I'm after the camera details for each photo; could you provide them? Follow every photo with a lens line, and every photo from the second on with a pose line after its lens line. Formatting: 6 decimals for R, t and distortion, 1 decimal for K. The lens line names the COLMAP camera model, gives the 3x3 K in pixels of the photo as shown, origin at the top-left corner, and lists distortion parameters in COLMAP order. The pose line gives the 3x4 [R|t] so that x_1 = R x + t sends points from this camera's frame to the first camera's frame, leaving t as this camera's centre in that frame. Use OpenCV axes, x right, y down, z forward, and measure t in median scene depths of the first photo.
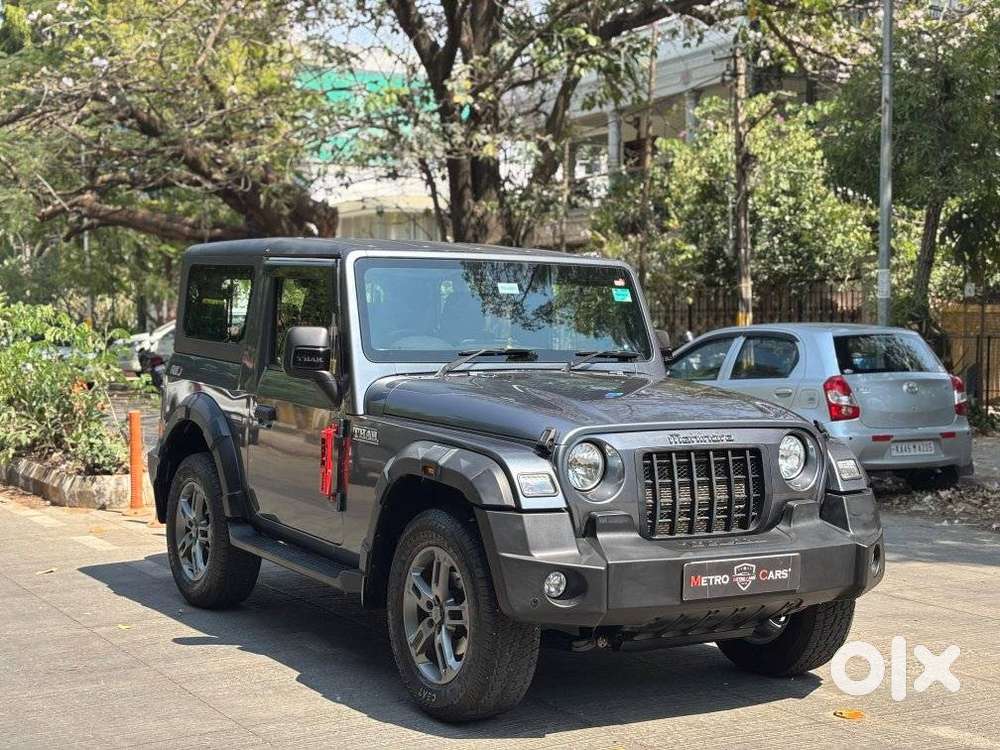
lens RADIAL K [[1527.3, 0, 520.0], [0, 1527.3, 400.6], [0, 0, 1]] dist [-0.009707, 0.000000]
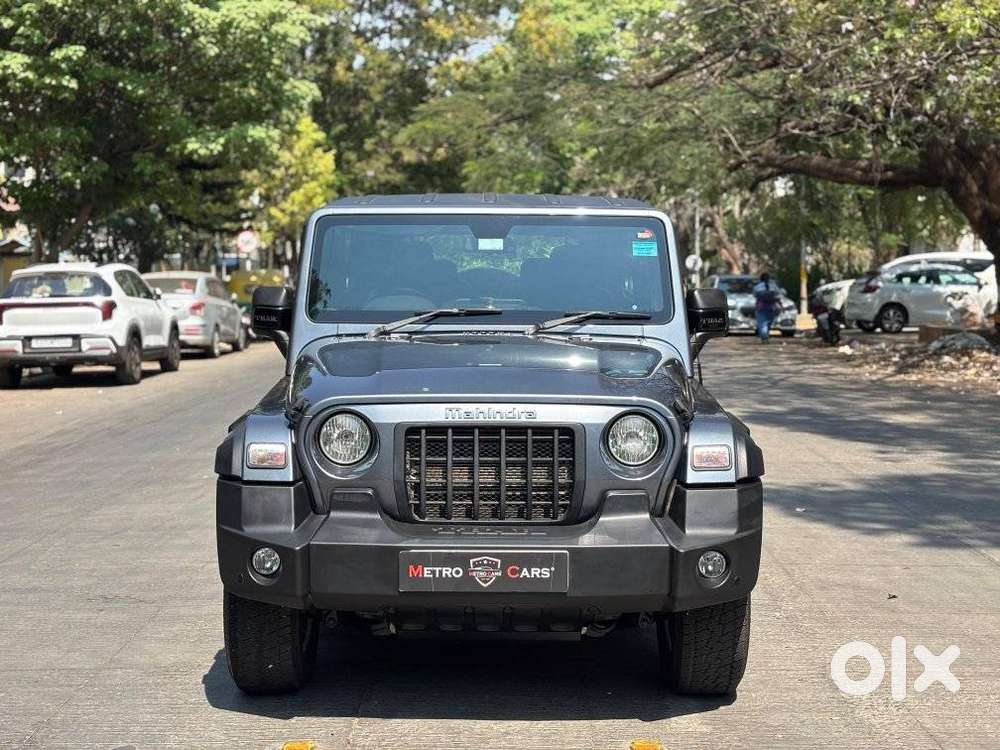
lens RADIAL K [[1527.3, 0, 500.8], [0, 1527.3, 358.8], [0, 0, 1]] dist [-0.009707, 0.000000]
pose [[0.850320, 0.024003, -0.525719, 0.610603], [-0.018843, 0.999707, 0.015167, -0.021697], [0.525929, -0.002991, 0.850523, 0.247188]]
